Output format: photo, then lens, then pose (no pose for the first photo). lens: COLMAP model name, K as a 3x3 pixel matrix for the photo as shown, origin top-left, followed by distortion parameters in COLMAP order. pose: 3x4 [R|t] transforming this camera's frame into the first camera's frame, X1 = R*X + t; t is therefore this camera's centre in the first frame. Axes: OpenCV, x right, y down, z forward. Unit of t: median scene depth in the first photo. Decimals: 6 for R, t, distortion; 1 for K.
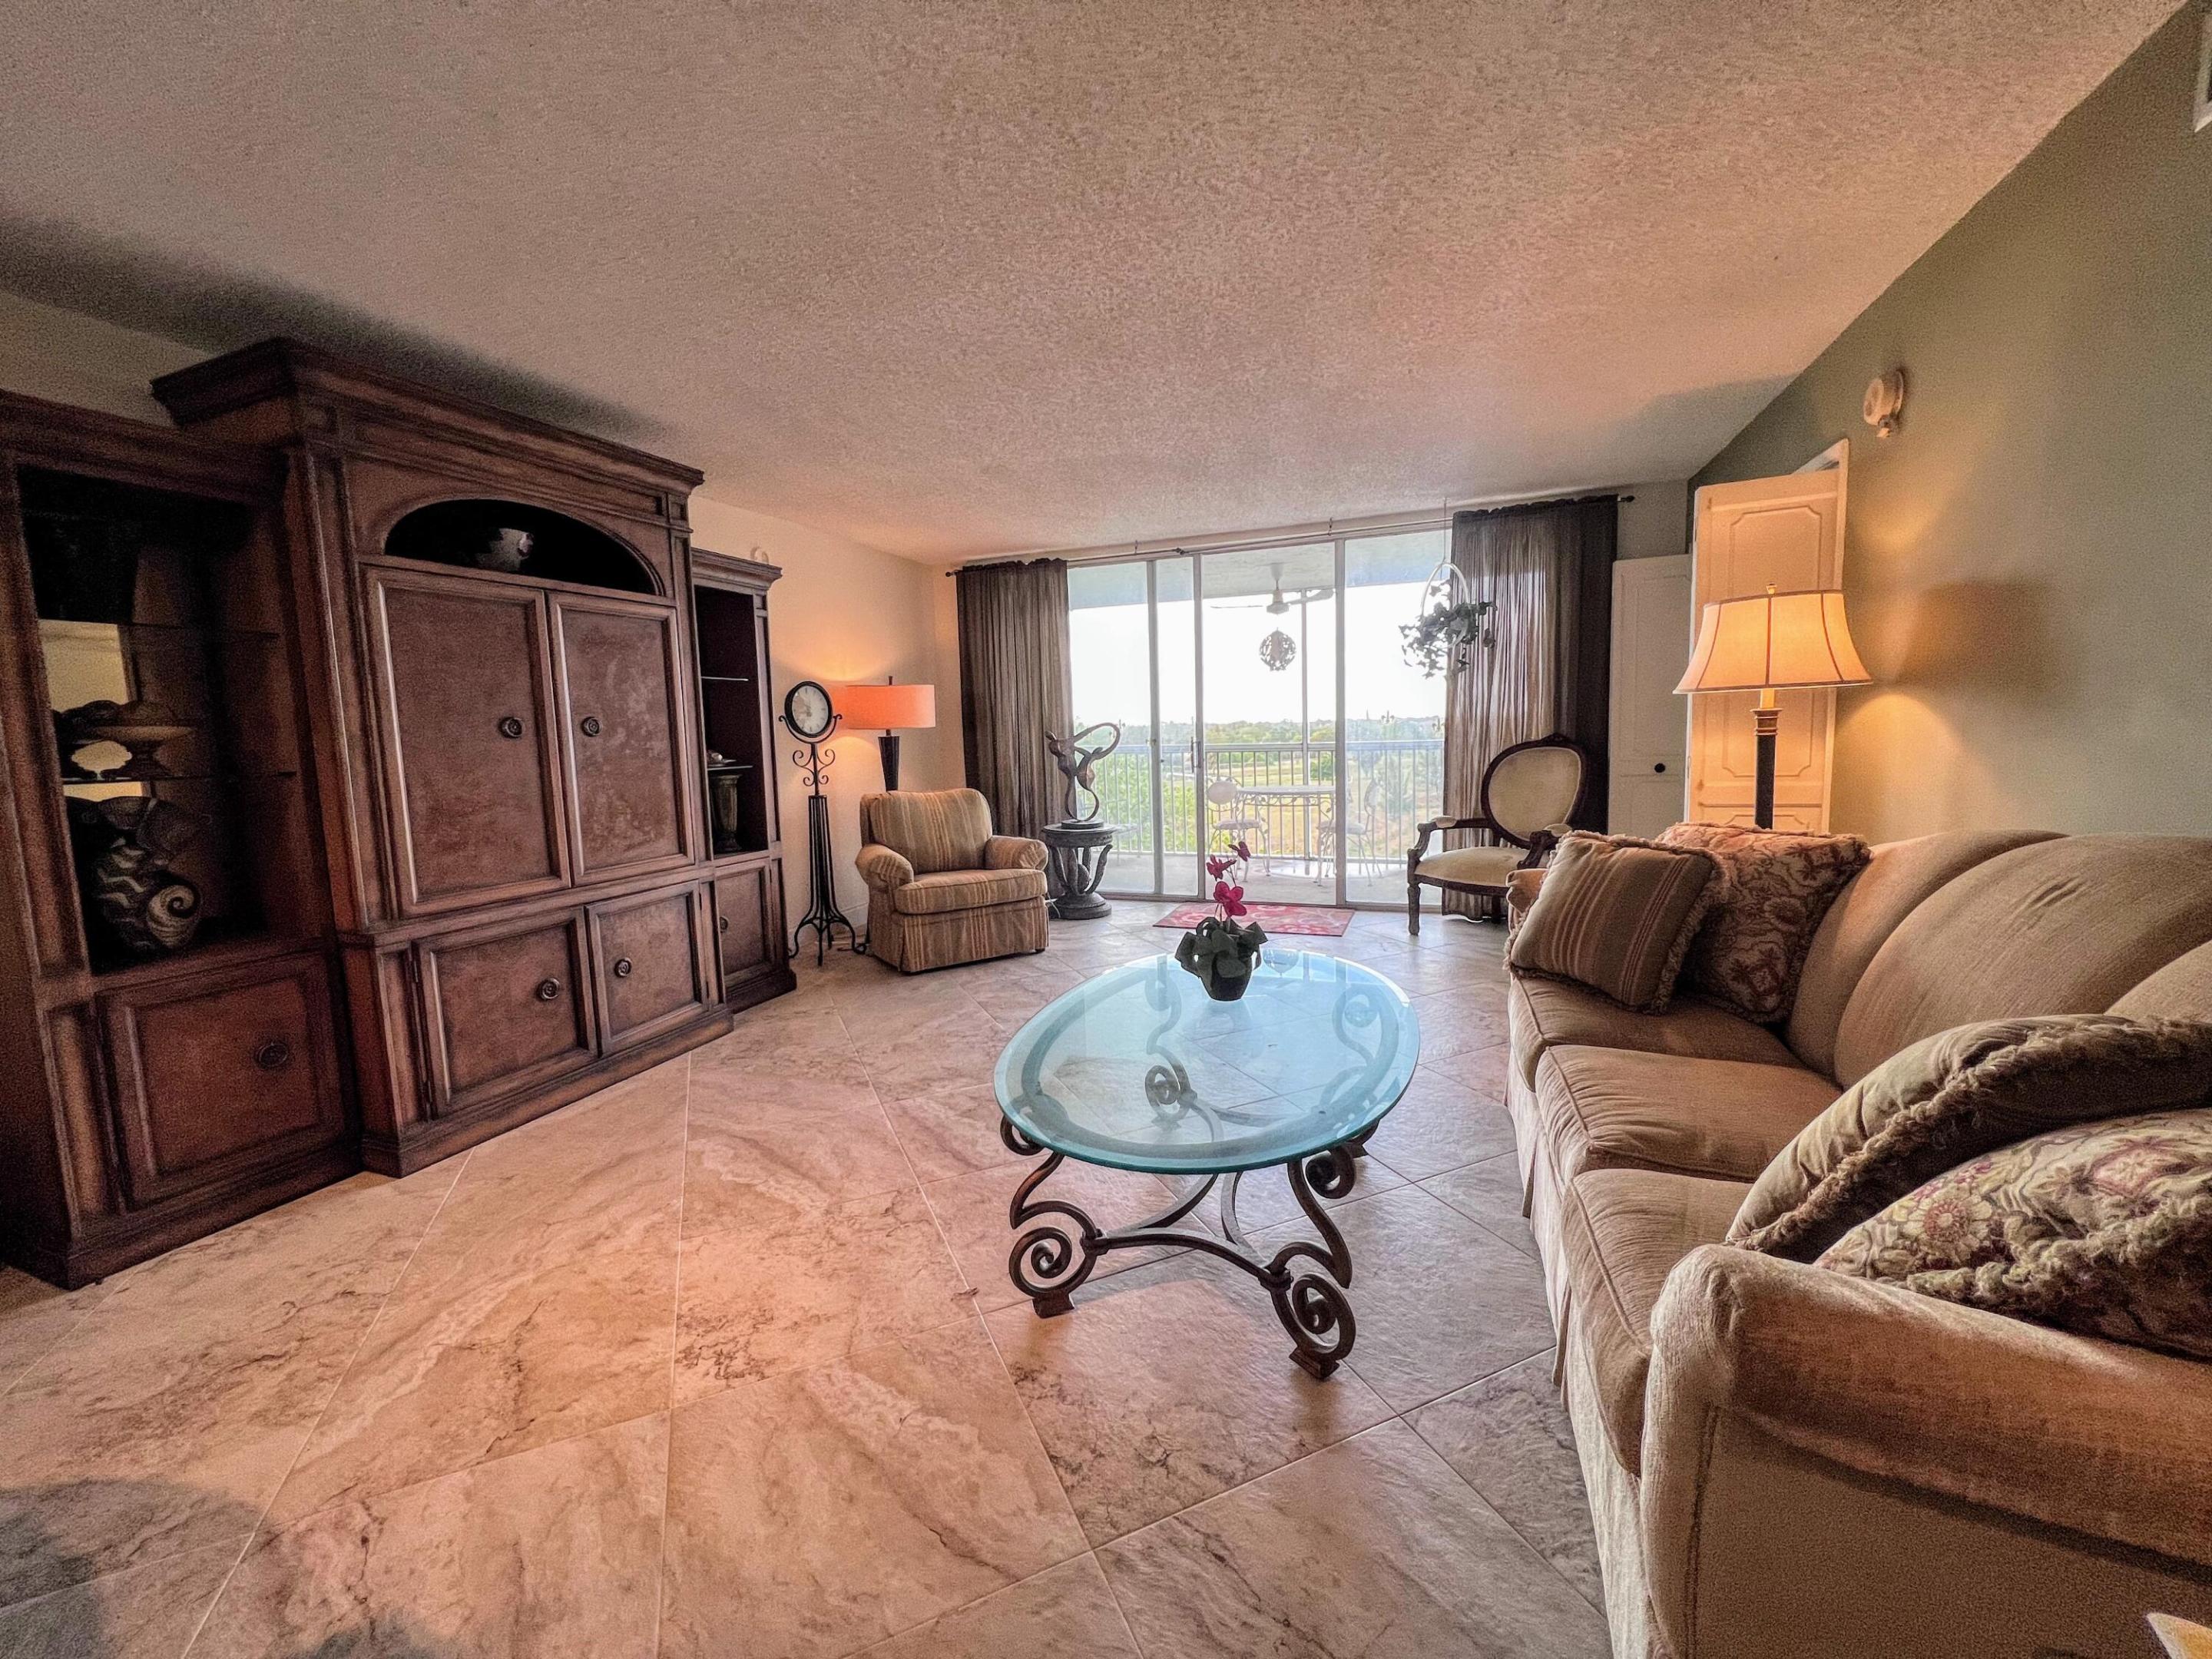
lens RADIAL K [[881.0, 0, 1101.1], [0, 881.0, 819.1], [0, 0, 1]] dist [-0.003957, 0.000882]
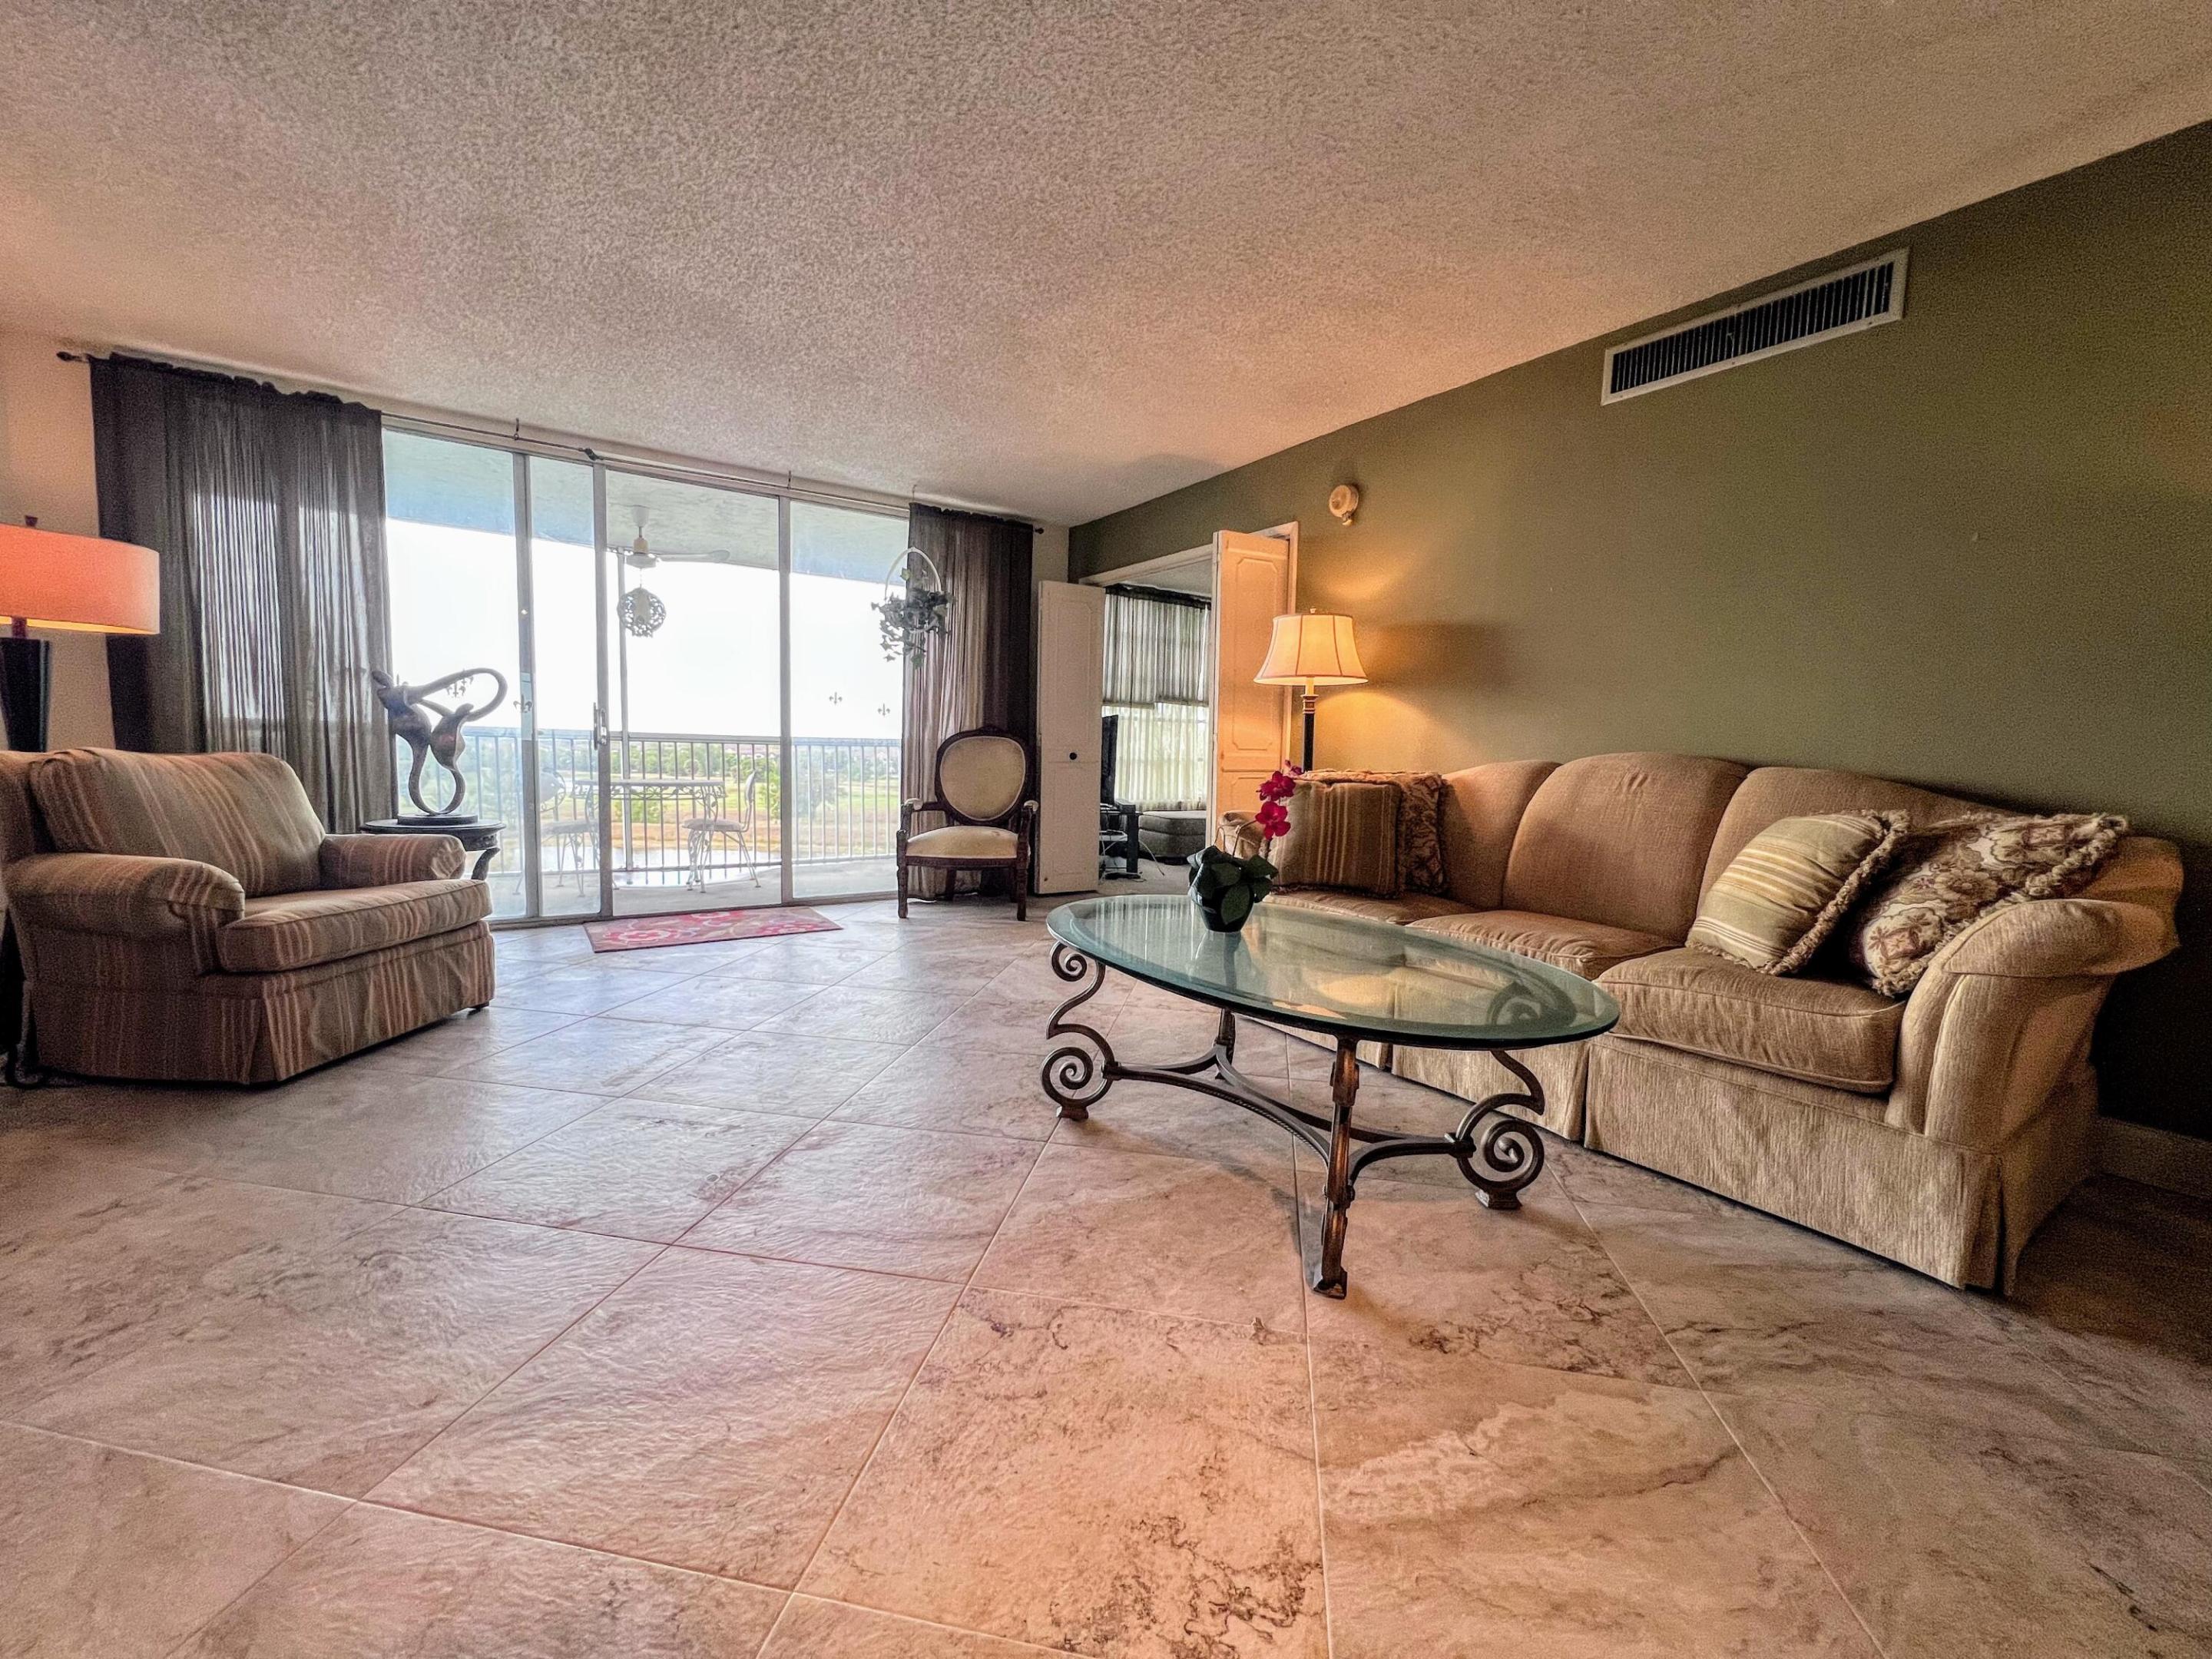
lens RADIAL K [[881.0, 0, 1101.9], [0, 881.0, 818.5], [0, 0, 1]] dist [-0.003957, 0.000882]
pose [[0.566658, -0.017748, 0.823762, -0.514260], [0.044220, 0.998982, -0.008895, 0.060122], [-0.822765, 0.041467, 0.566866, 0.401958]]
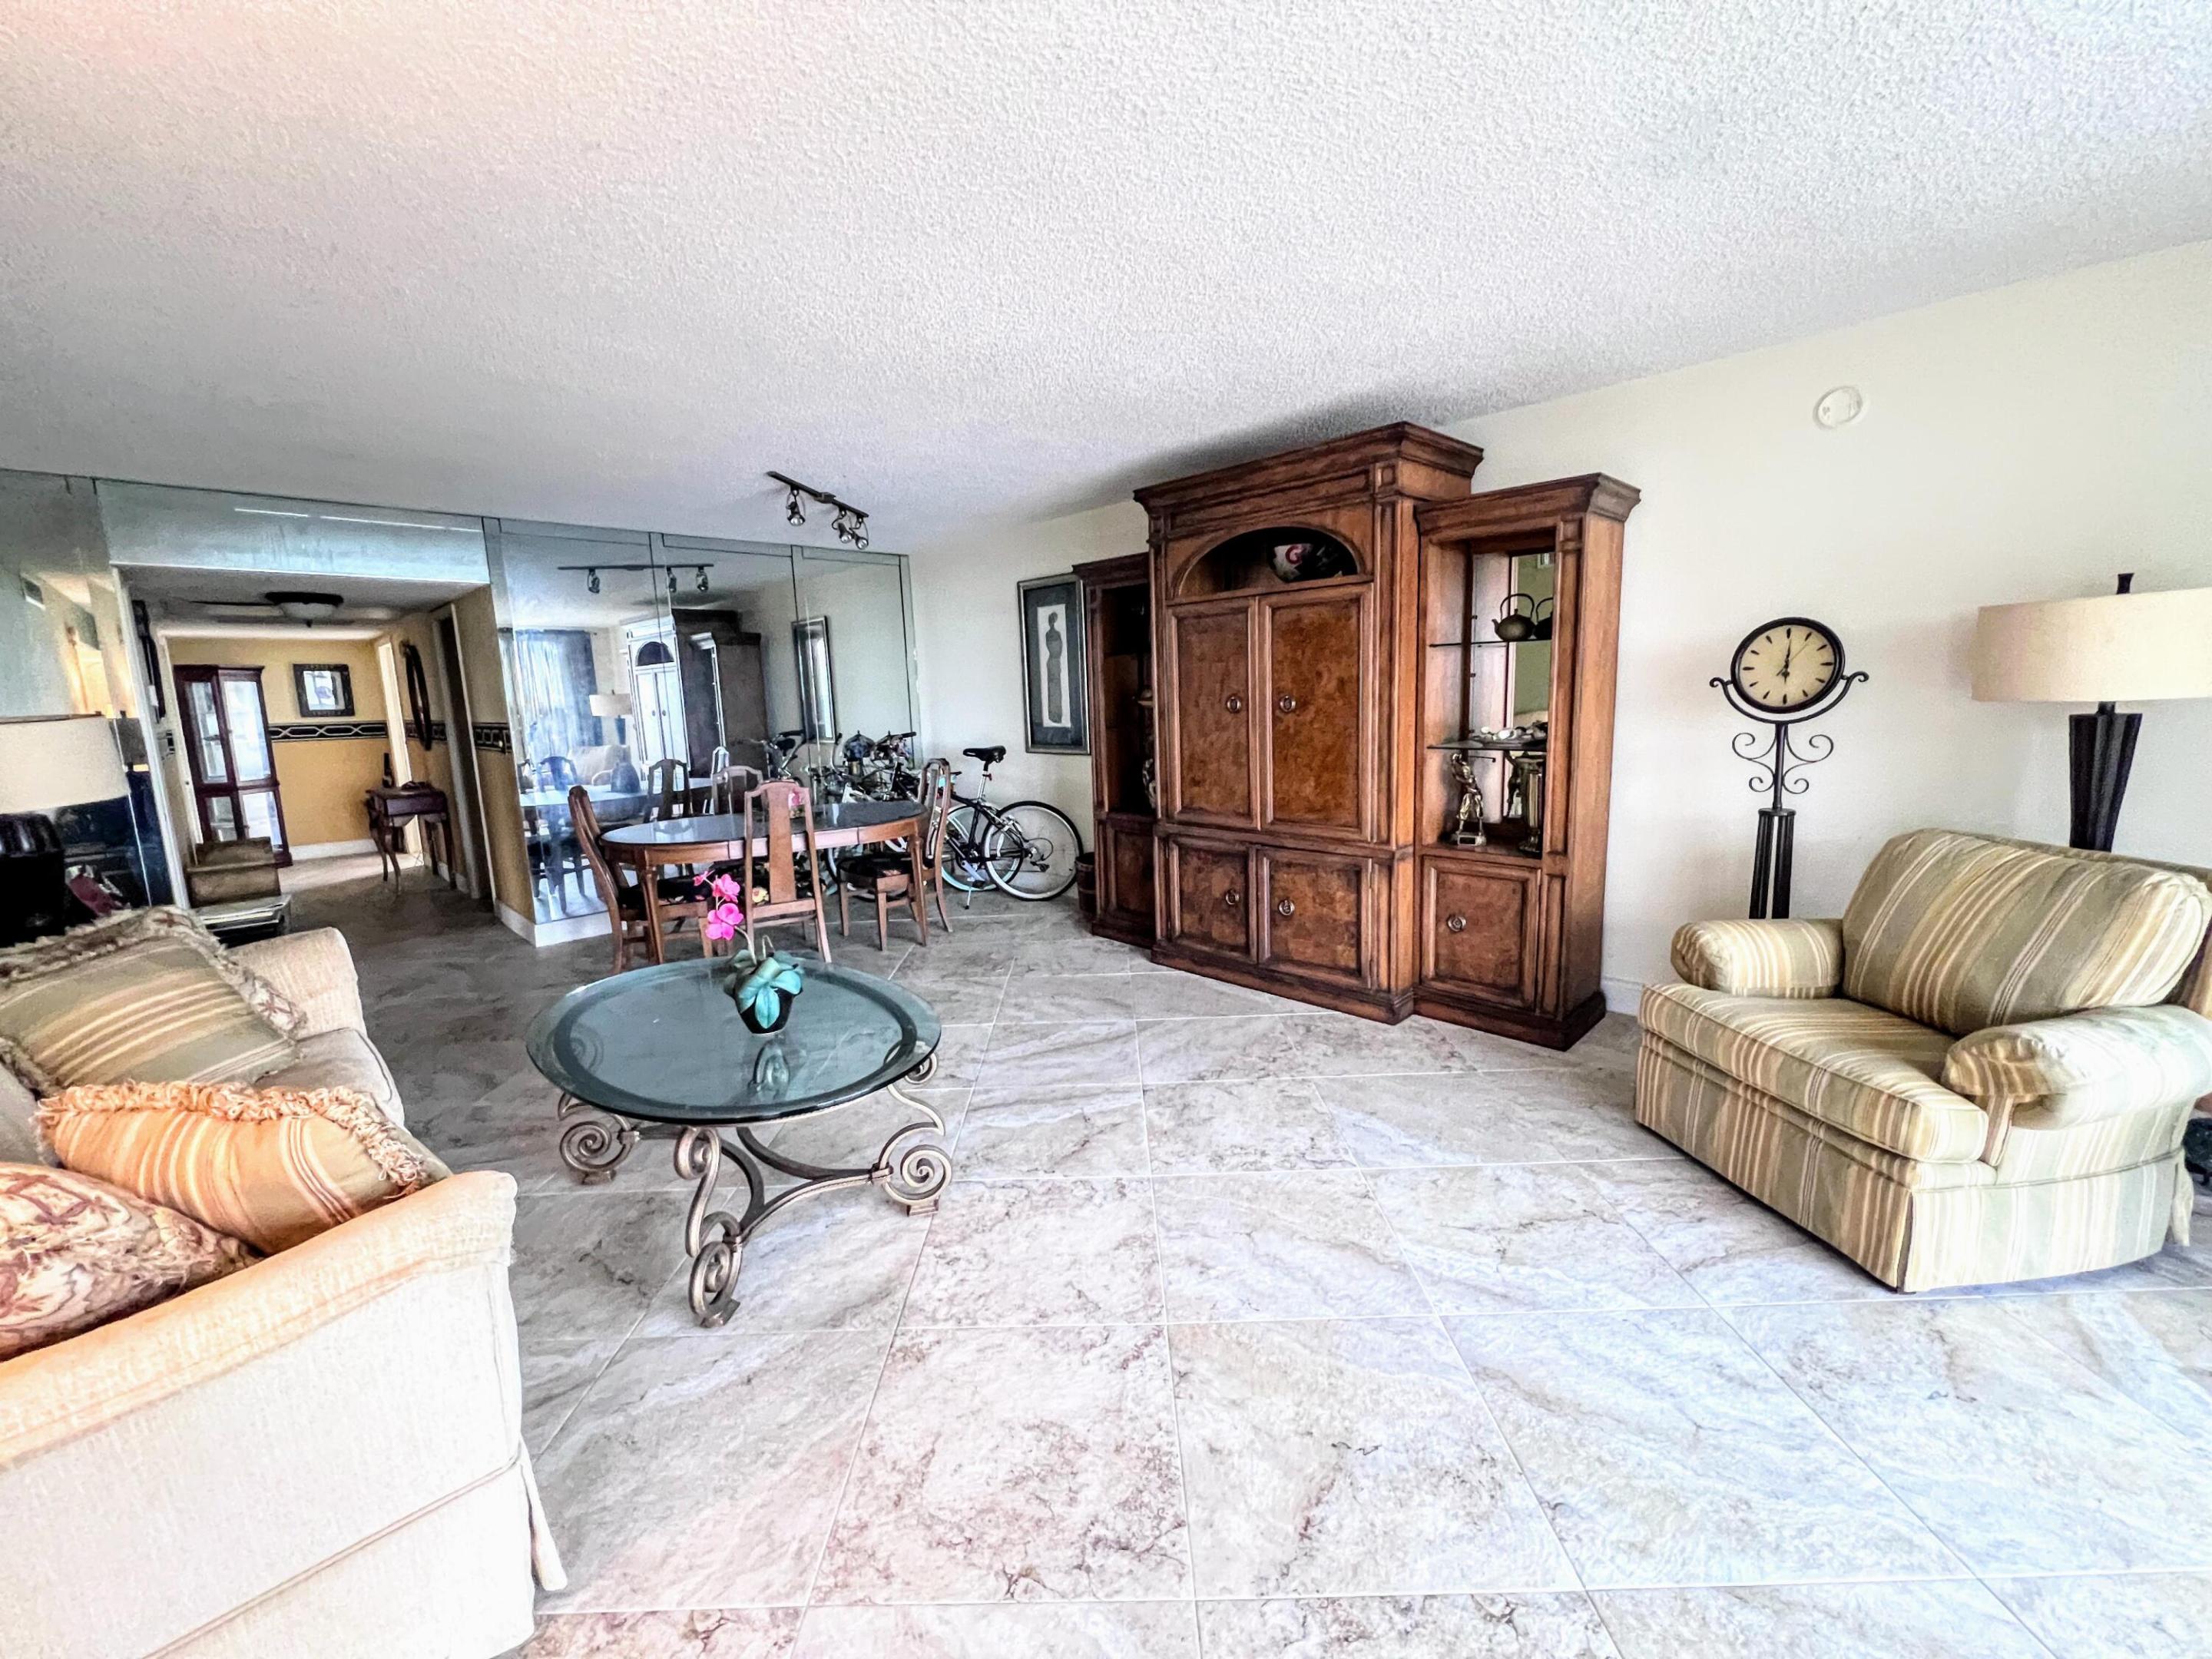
lens RADIAL K [[881.0, 0, 1097.7], [0, 881.0, 820.3], [0, 0, 1]] dist [-0.003957, 0.000882]
pose [[-0.410745, 0.177459, -0.894313, 0.606917], [-0.046385, 0.975538, 0.214881, -0.190866], [0.910569, 0.129744, -0.392466, 1.223283]]
